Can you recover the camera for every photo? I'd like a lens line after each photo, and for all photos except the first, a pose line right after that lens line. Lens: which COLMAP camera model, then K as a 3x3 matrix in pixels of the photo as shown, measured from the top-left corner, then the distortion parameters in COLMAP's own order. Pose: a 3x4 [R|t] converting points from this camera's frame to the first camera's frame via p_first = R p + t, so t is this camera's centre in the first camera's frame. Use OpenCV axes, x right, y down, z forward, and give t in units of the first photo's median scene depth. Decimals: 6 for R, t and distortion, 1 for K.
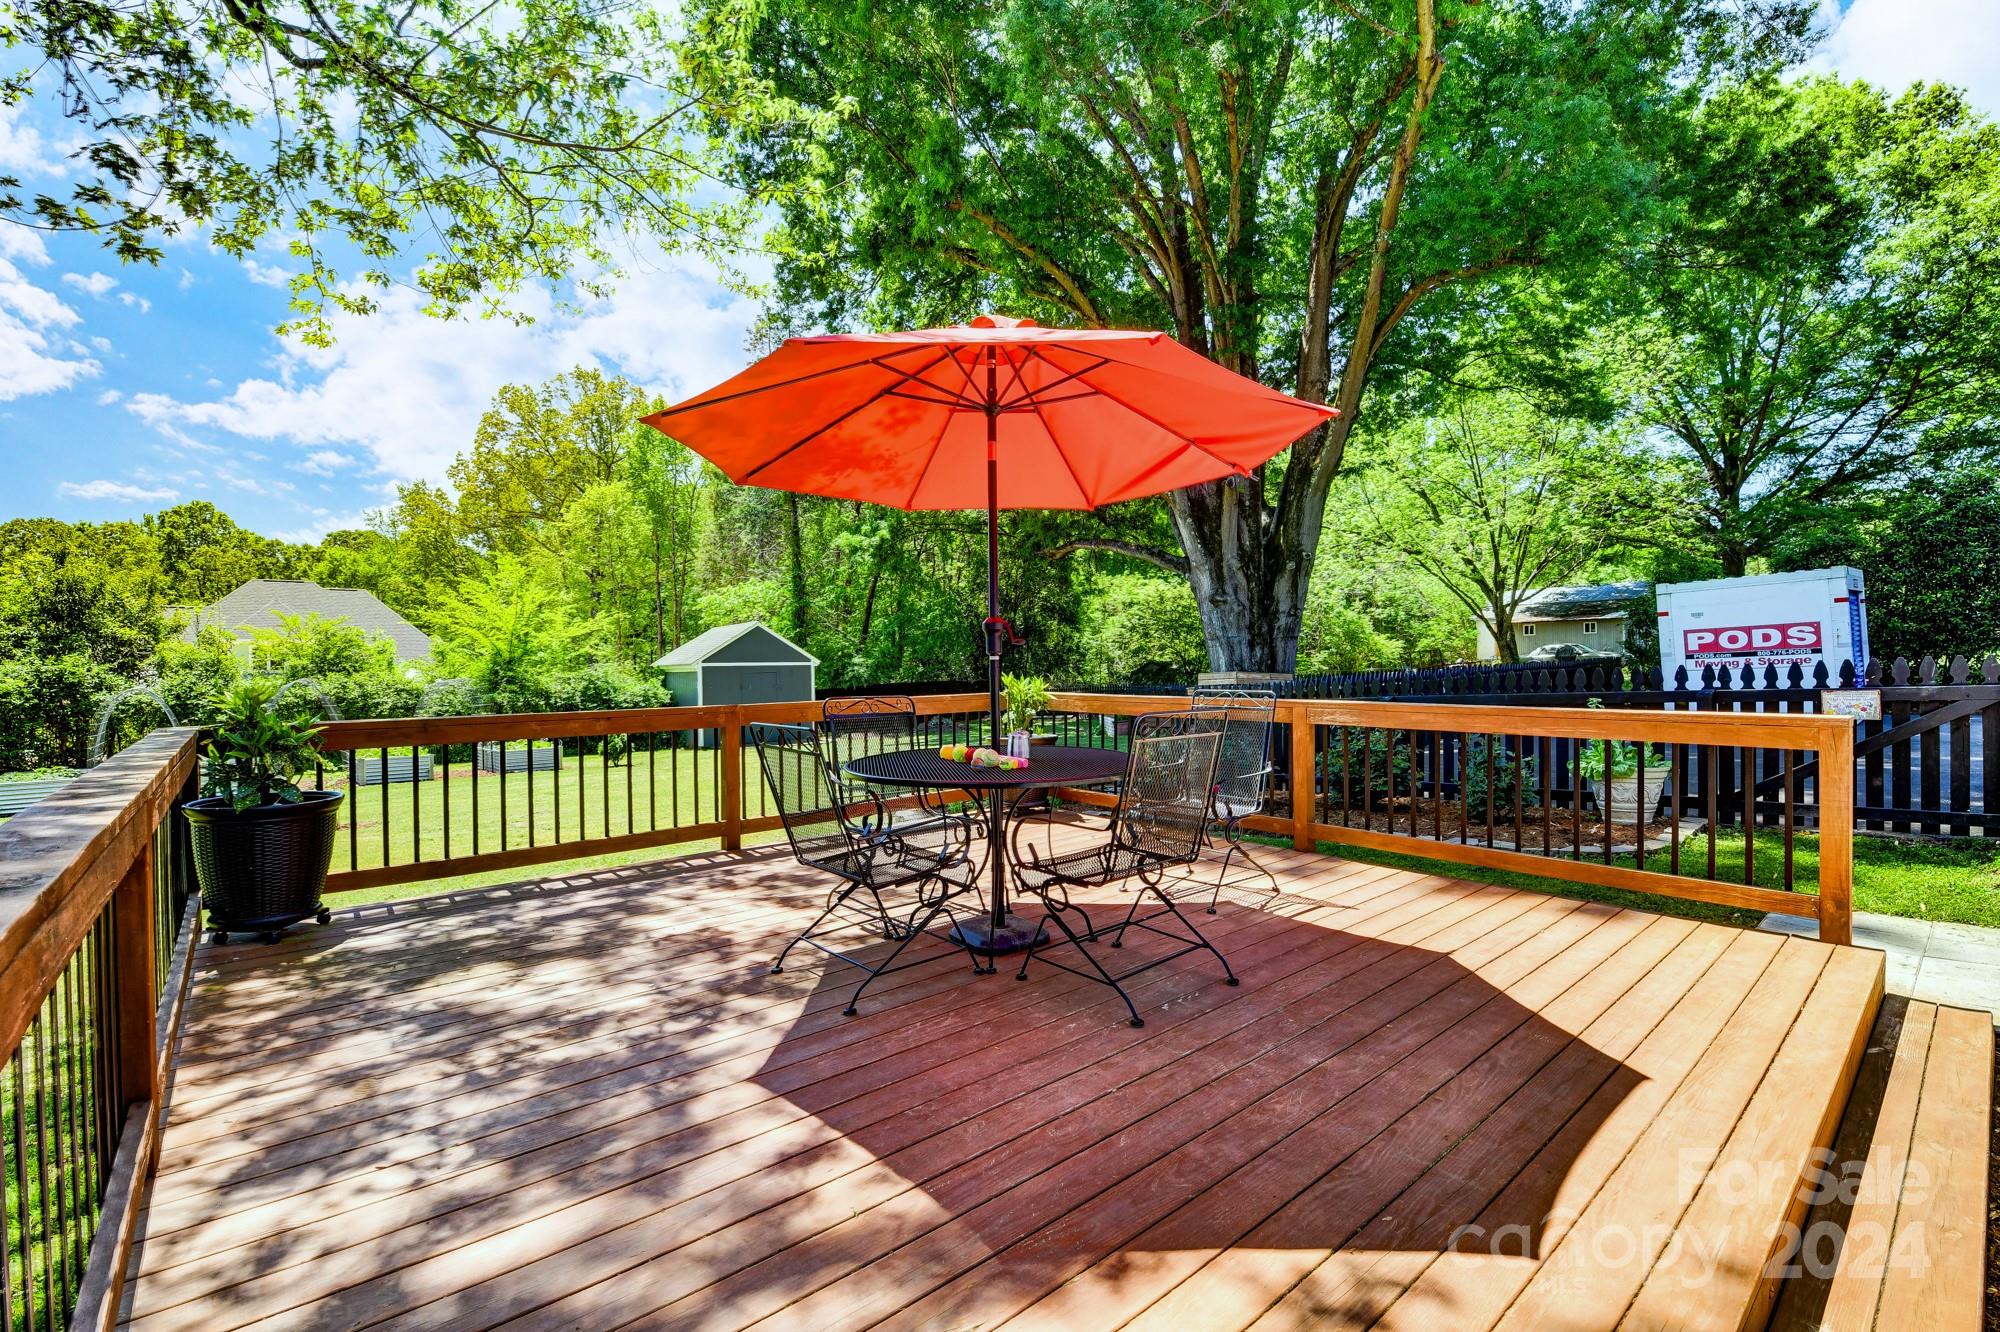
lens RADIAL K [[875.0, 0, 997.0], [0, 875.0, 661.7], [0, 0, 1]] dist [-0.000907, -0.015244]
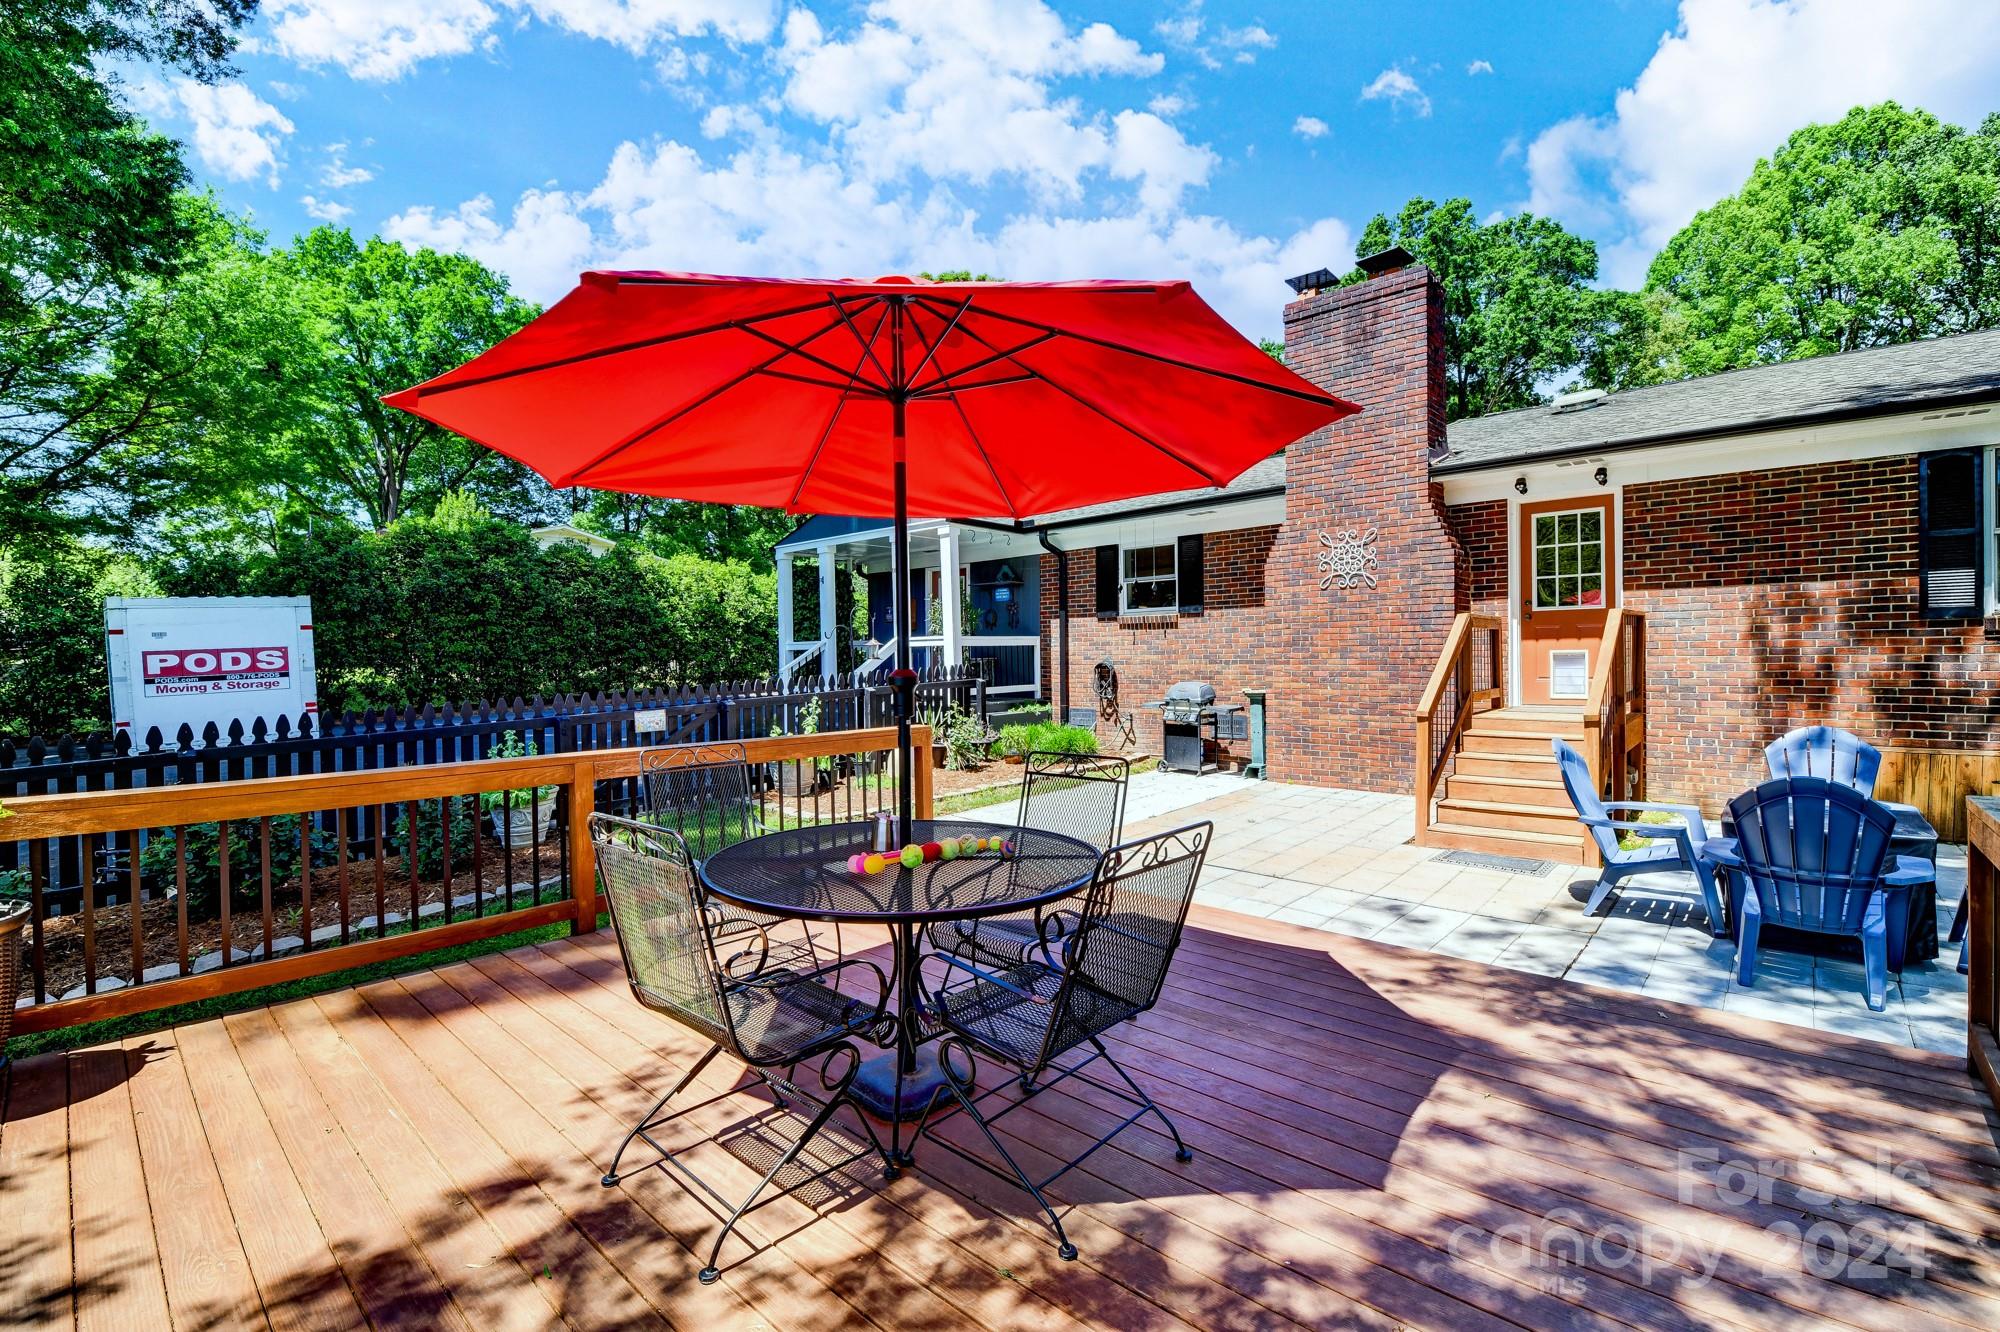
lens RADIAL K [[875.0, 0, 997.0], [0, 875.0, 661.7], [0, 0, 1]] dist [-0.000907, -0.015244]
pose [[-0.127589, 0.007073, 0.991802, -0.767282], [0.009140, 0.999940, -0.005955, -0.051043], [-0.991785, 0.008305, -0.127646, 1.013525]]
